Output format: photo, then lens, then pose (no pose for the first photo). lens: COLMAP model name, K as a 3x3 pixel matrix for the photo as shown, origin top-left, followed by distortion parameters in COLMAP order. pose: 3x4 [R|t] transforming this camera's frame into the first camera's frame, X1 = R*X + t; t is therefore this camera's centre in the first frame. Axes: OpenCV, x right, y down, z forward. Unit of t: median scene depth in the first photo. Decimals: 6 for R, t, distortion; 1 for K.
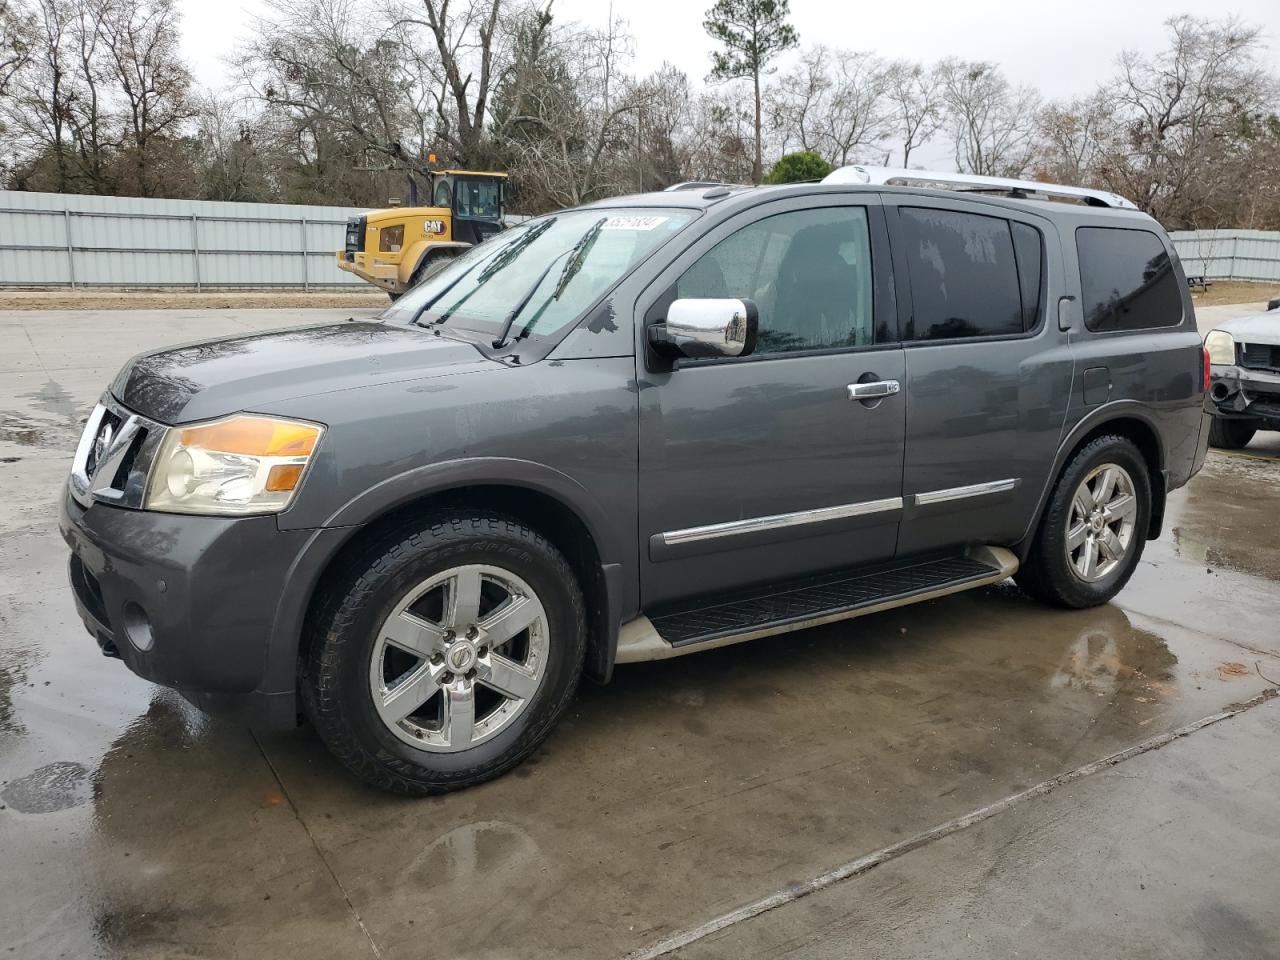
lens RADIAL K [[1013.4, 0, 643.5], [0, 1013.4, 485.0], [0, 0, 1]] dist [0.022916, 0.009289]
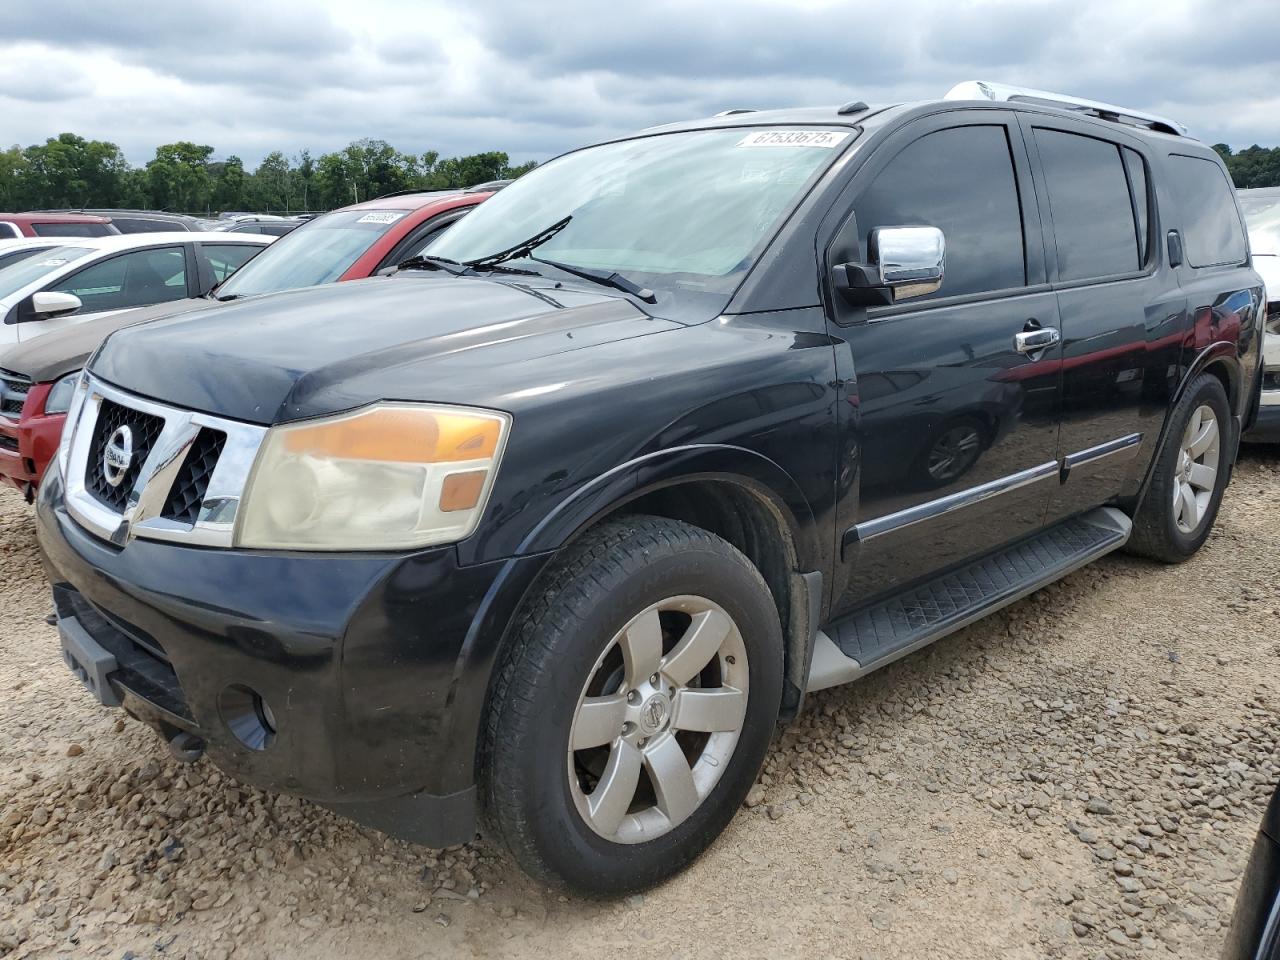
lens RADIAL K [[1013.4, 0, 639.6], [0, 1013.4, 456.3], [0, 0, 1]] dist [0.022916, 0.009289]
pose [[0.988648, -0.056700, 0.139144, -0.254163], [0.055895, 0.998390, 0.009692, -0.024457], [-0.139469, -0.001804, 0.990225, 0.219951]]
